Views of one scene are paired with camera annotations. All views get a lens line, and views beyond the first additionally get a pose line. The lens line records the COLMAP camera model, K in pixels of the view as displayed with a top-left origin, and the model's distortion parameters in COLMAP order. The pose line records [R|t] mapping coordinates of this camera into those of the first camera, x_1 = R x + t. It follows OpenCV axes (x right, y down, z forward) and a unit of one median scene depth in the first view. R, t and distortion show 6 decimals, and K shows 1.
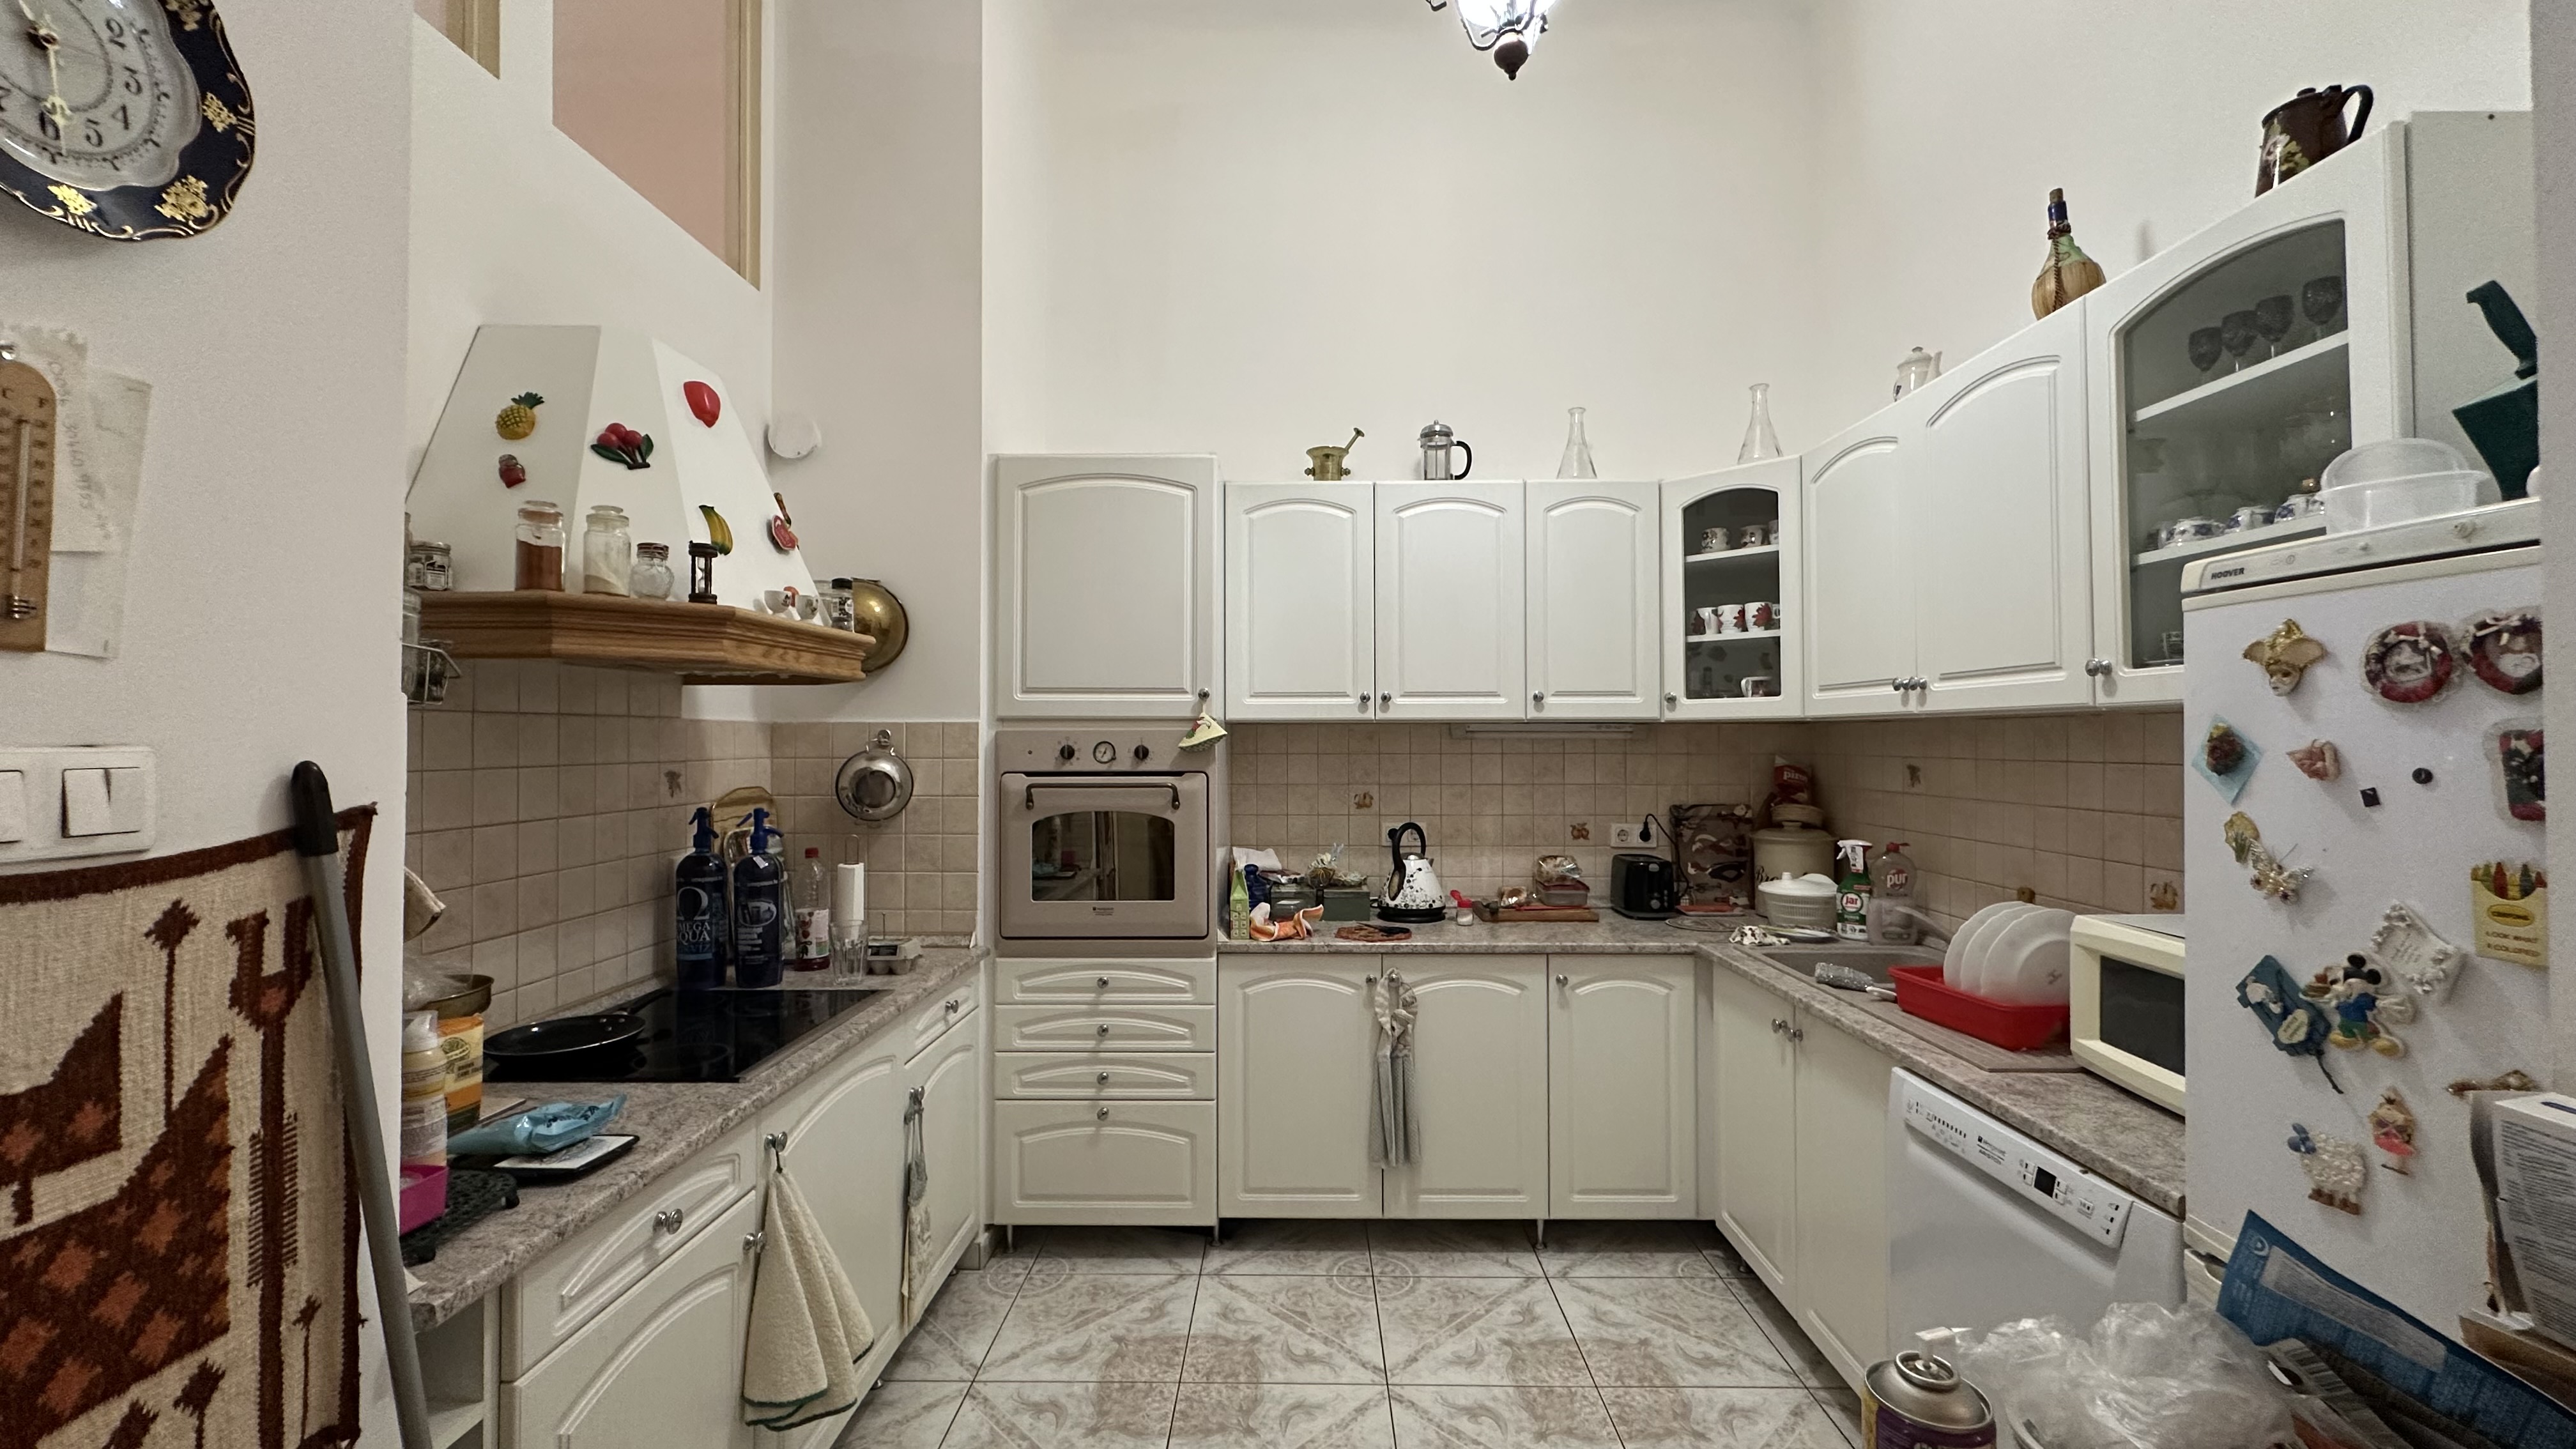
lens RADIAL K [[1028.8, 0, 1296.7], [0, 1028.8, 726.6], [0, 0, 1]] dist [0.002693, -0.000383]
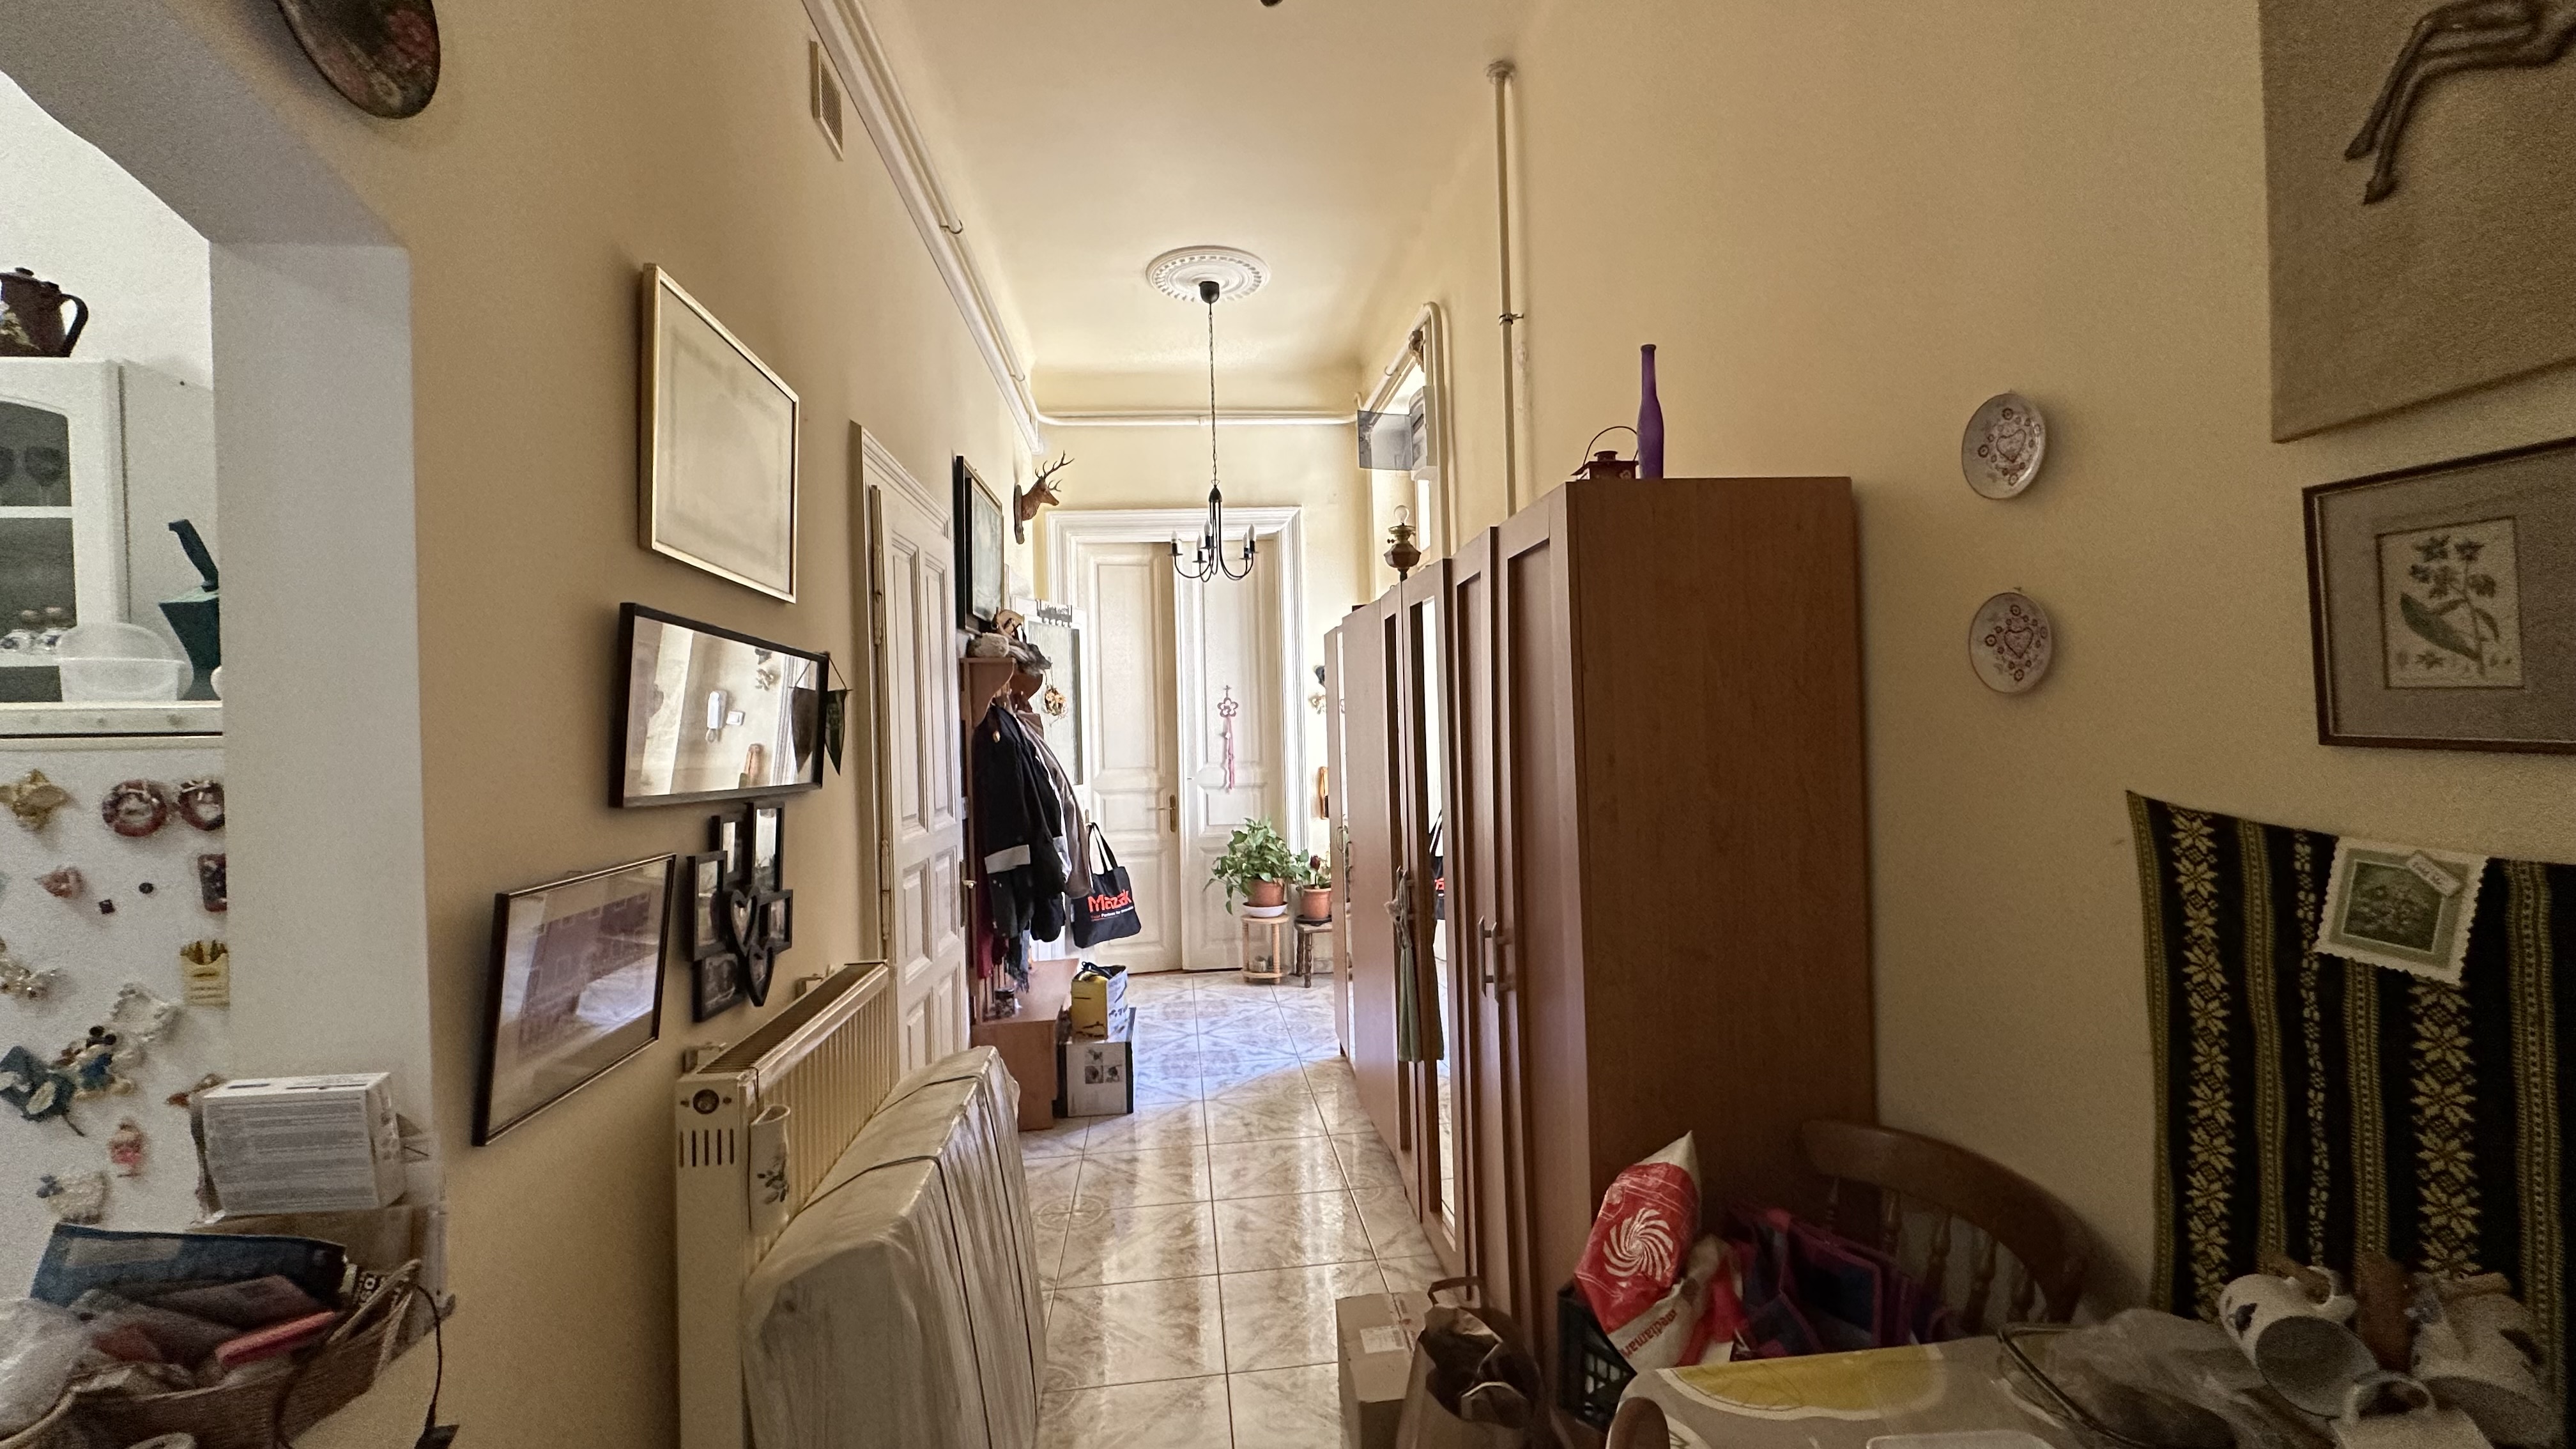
lens RADIAL K [[1028.8, 0, 1290.0], [0, 1028.8, 720.3], [0, 0, 1]] dist [0.002693, -0.000383]
pose [[-0.113534, 0.008079, 0.993501, -0.485208], [0.016242, 0.999848, -0.006274, -0.144318], [-0.993401, 0.015424, -0.113648, -0.393847]]
